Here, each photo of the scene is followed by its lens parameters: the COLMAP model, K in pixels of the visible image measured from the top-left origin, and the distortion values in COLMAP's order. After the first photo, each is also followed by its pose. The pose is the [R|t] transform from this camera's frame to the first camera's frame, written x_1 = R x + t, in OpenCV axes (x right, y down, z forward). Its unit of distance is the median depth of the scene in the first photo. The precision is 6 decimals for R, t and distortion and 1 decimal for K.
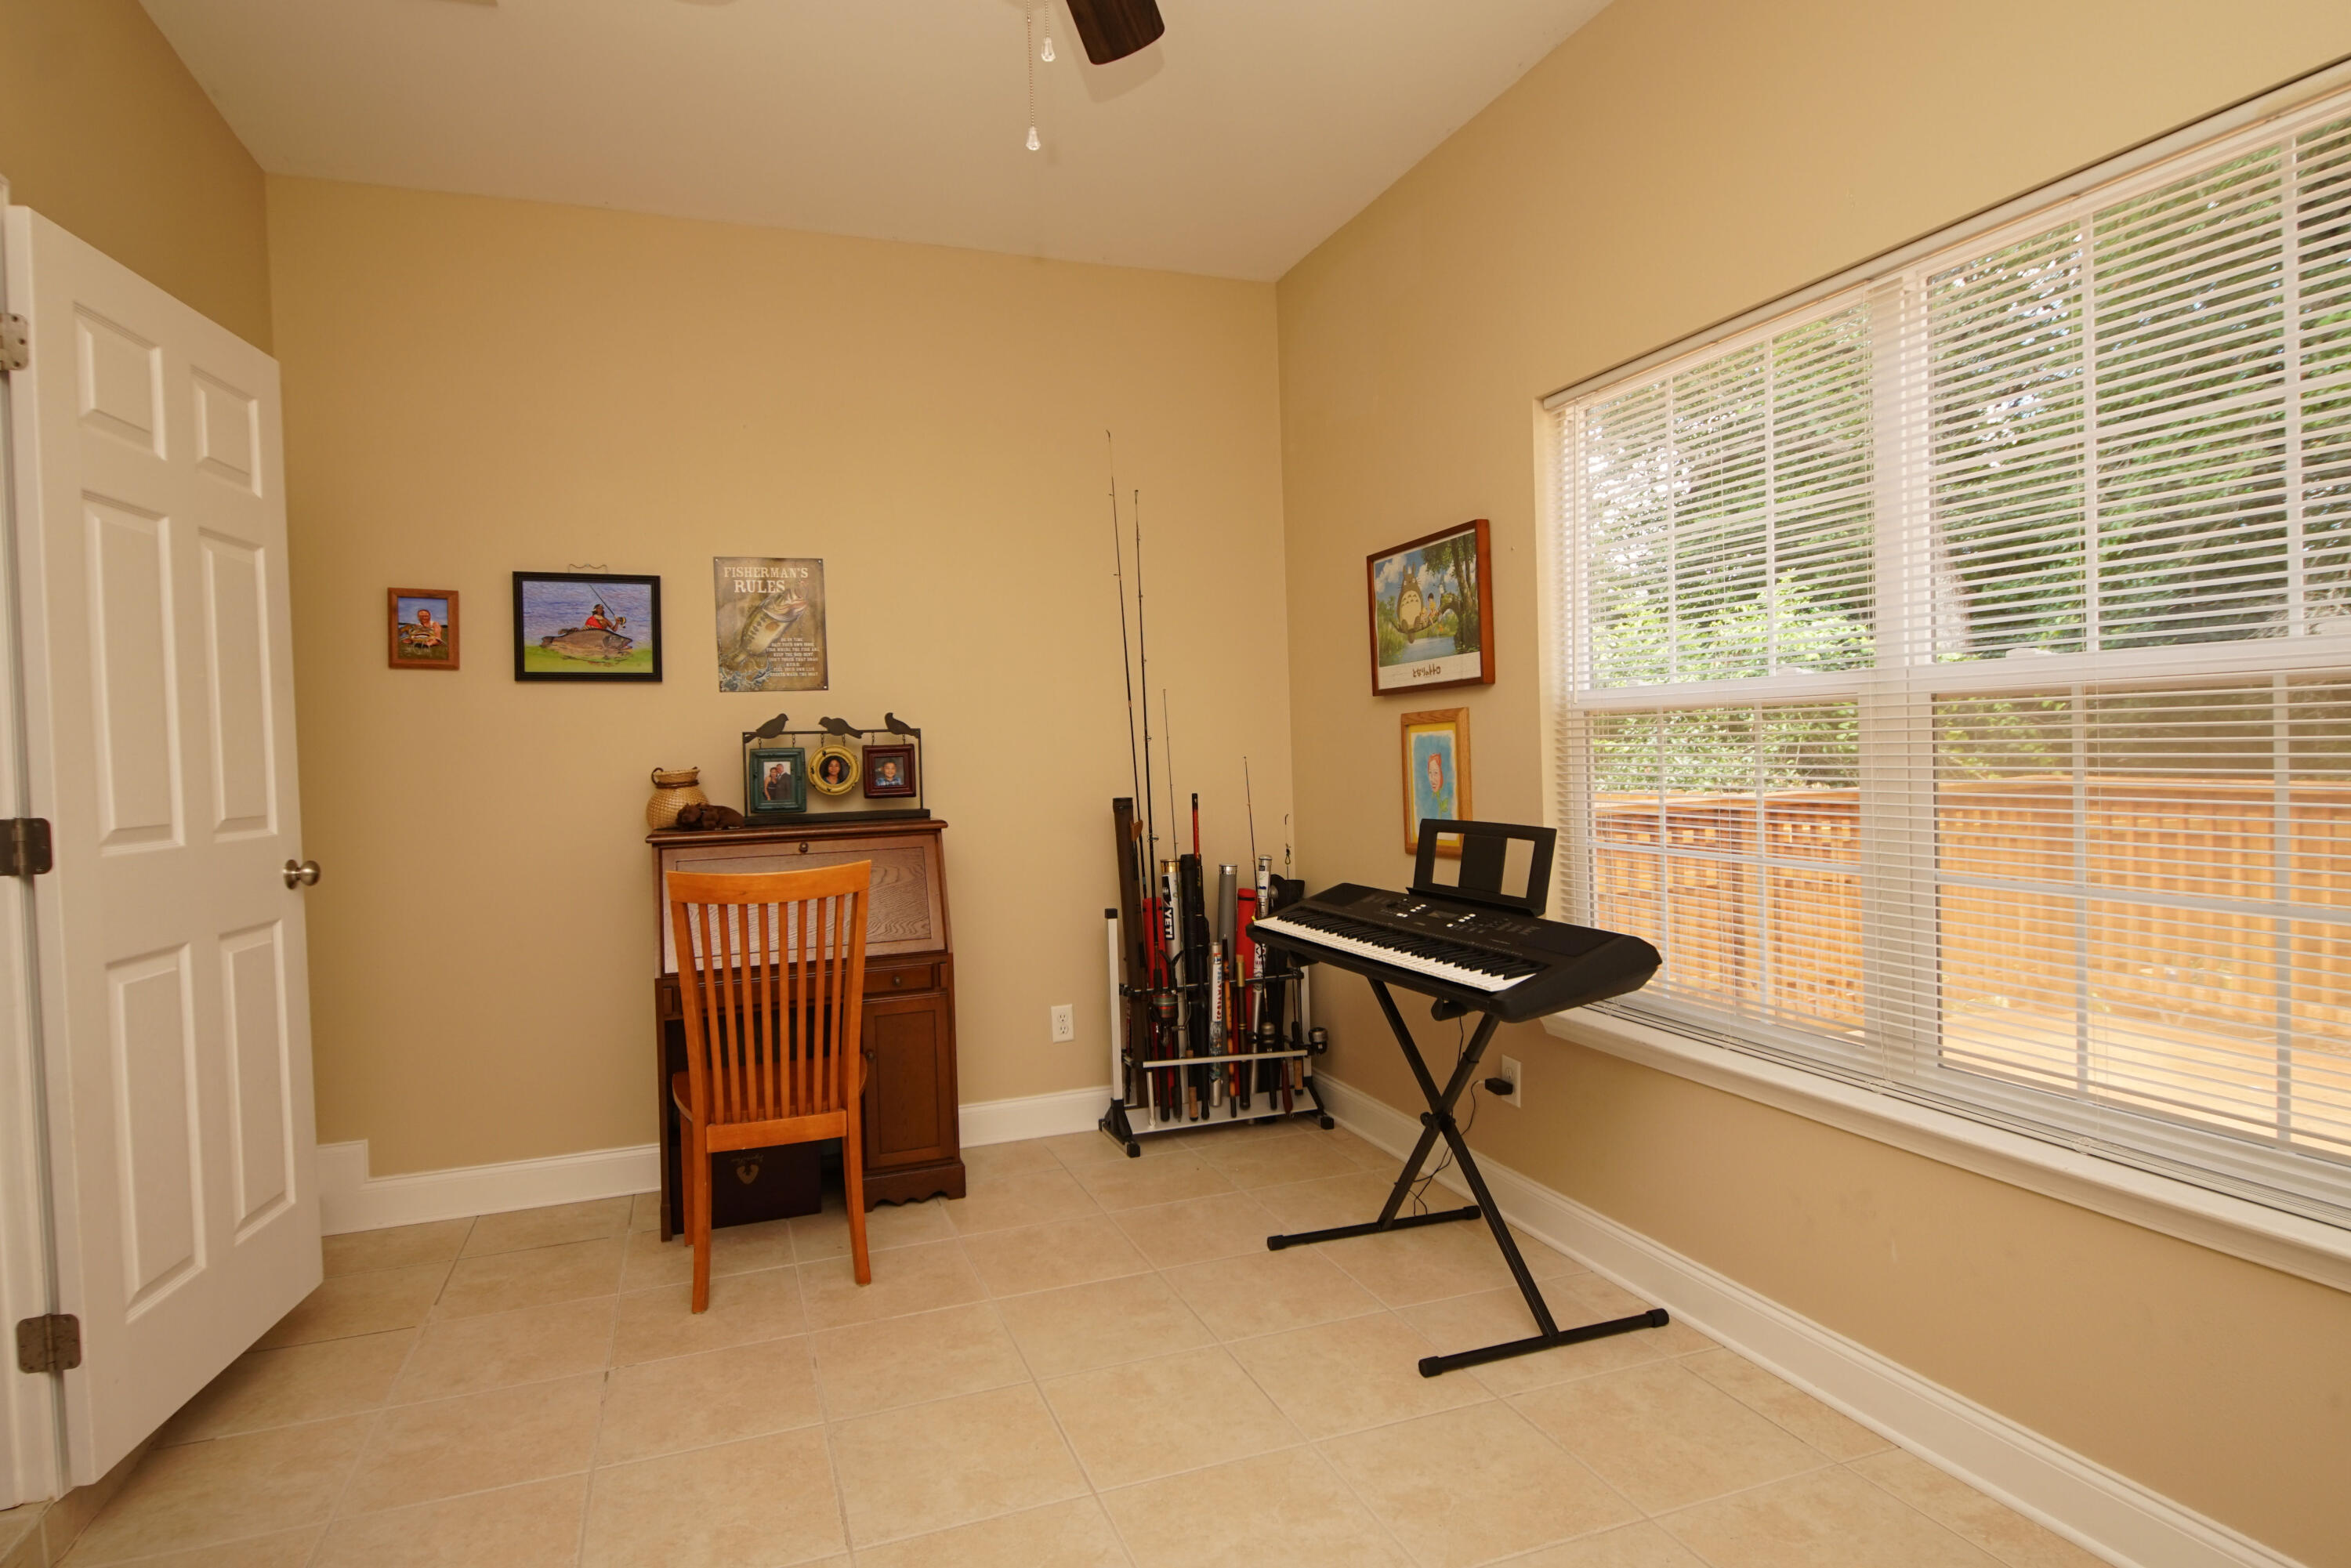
lens RADIAL K [[1277.4, 0, 1163.4], [0, 1277.4, 764.7], [0, 0, 1]] dist [0.023658, -0.001075]
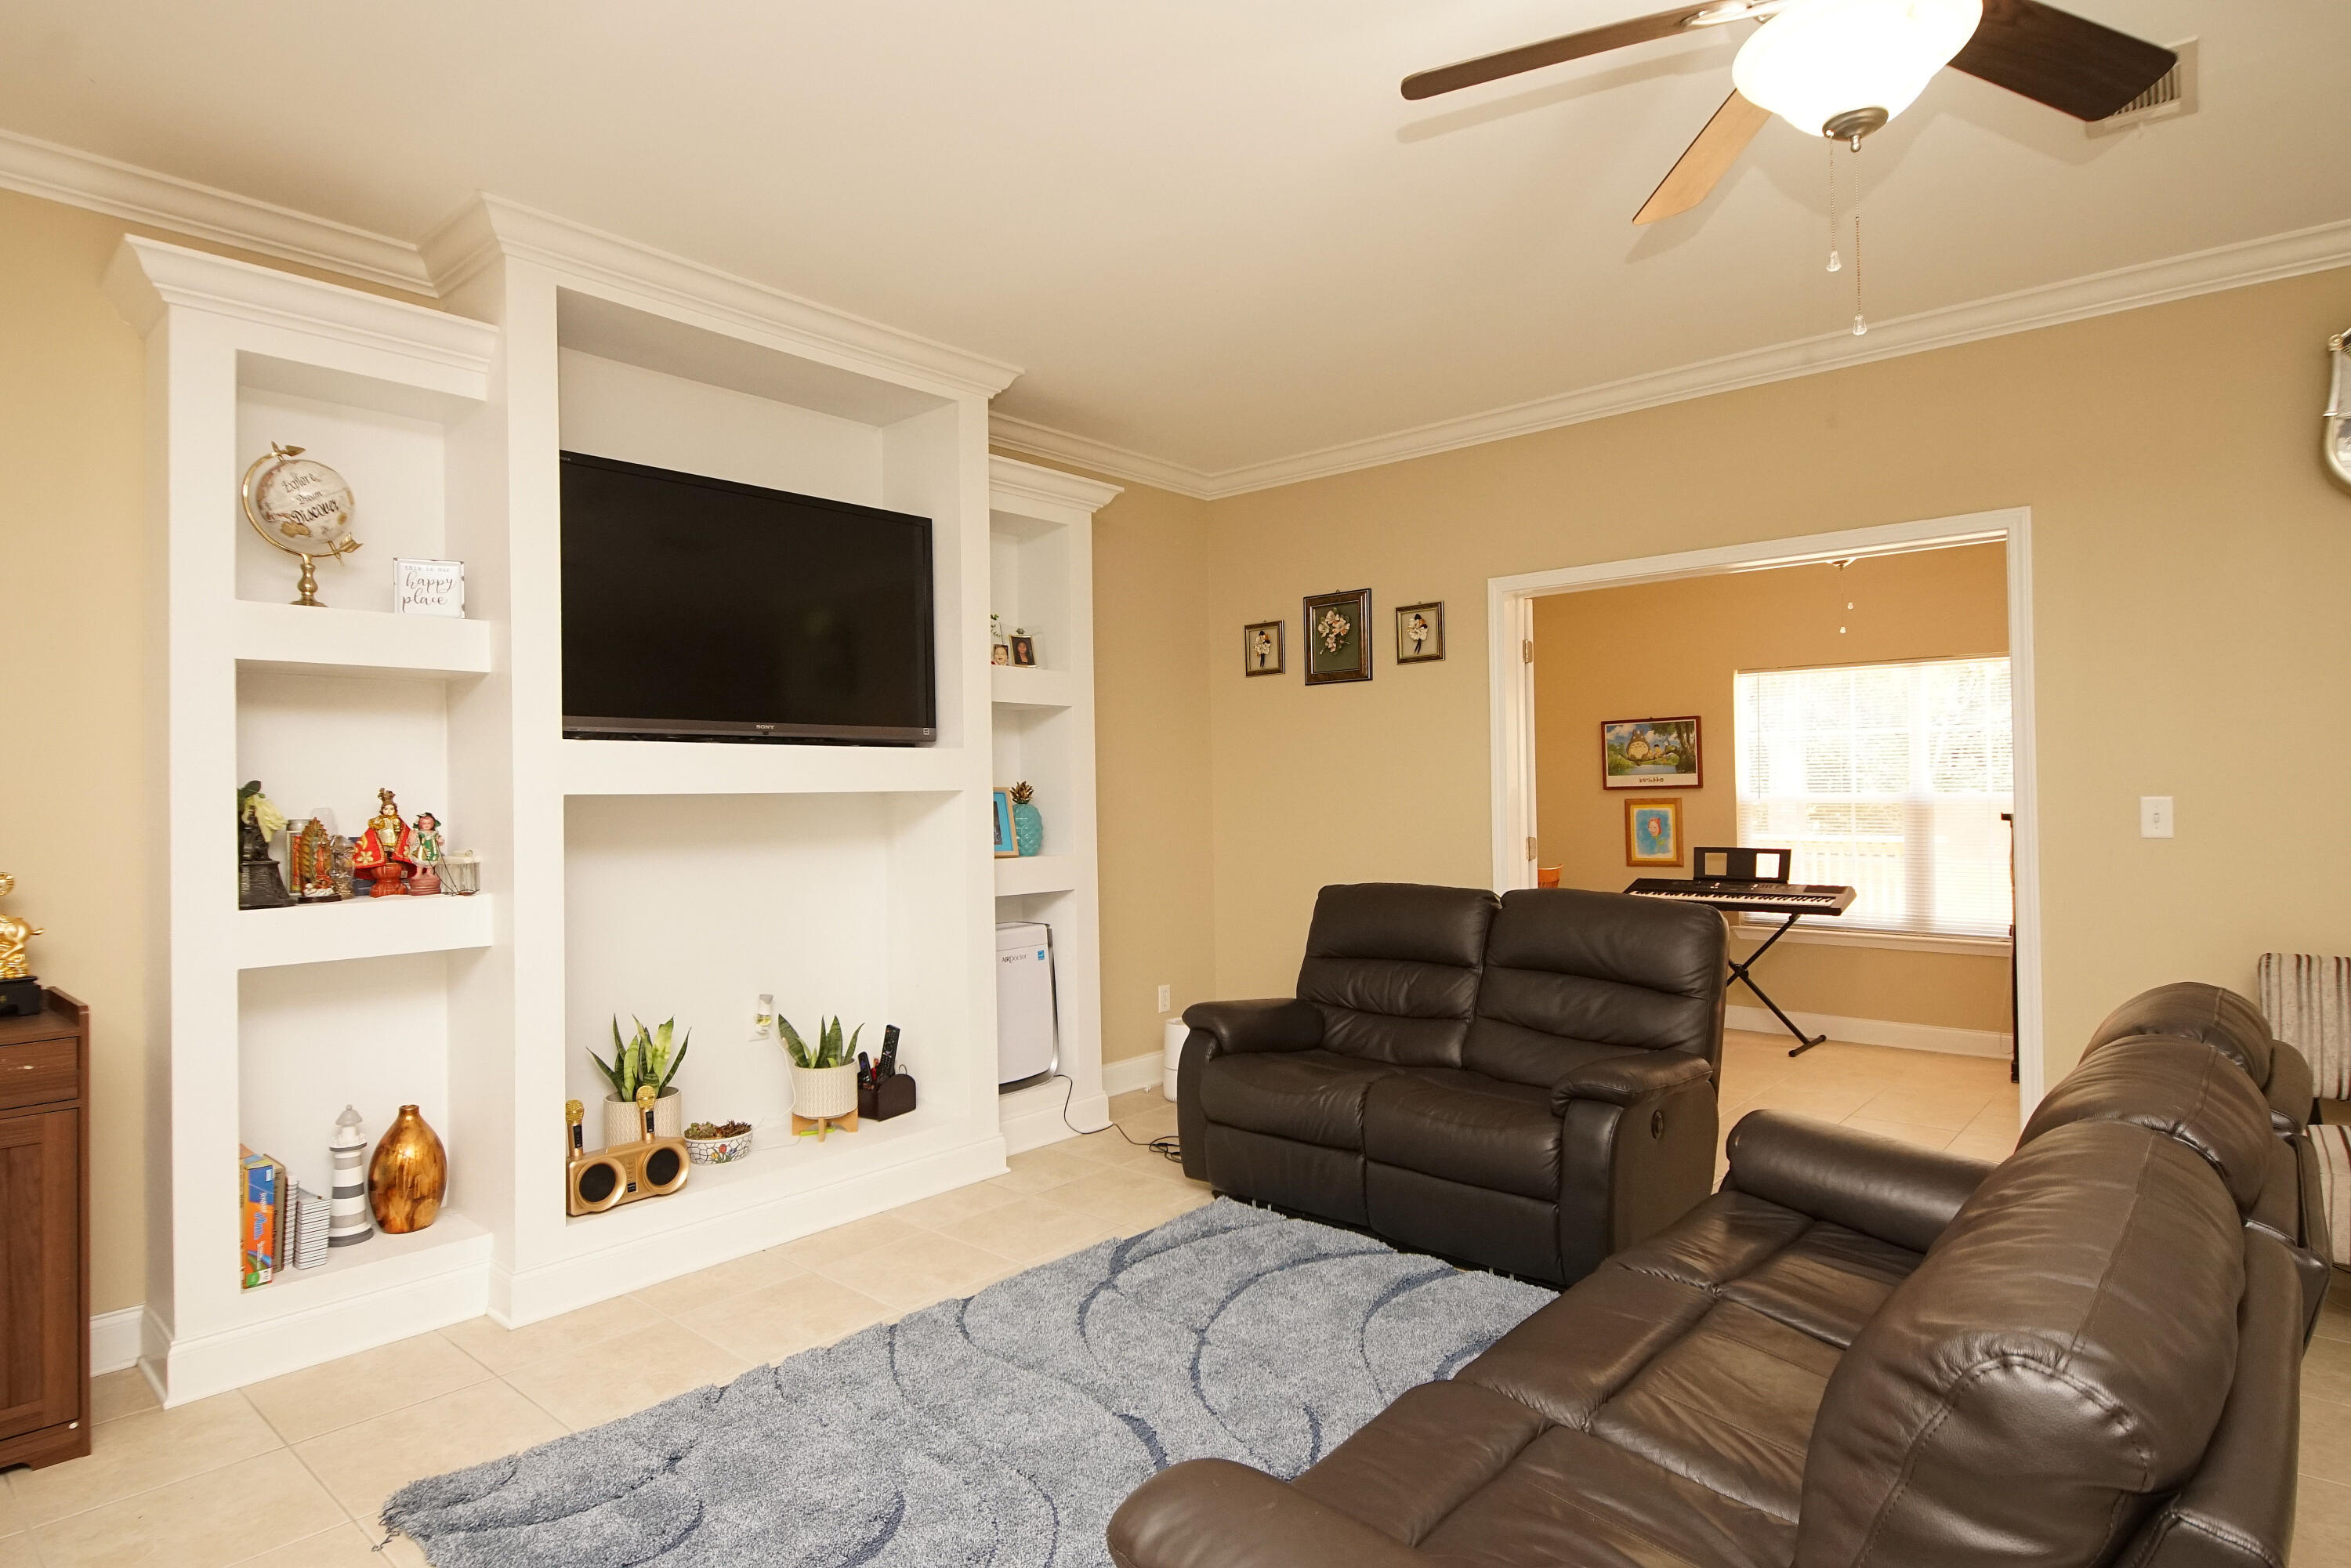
lens RADIAL K [[1277.4, 0, 1163.4], [0, 1277.4, 764.7], [0, 0, 1]] dist [0.023658, -0.001075]
pose [[0.880318, 0.029102, 0.473491, -1.591790], [-0.006163, 0.998734, -0.049928, 0.014386], [-0.474344, 0.041035, 0.879383, -0.524188]]
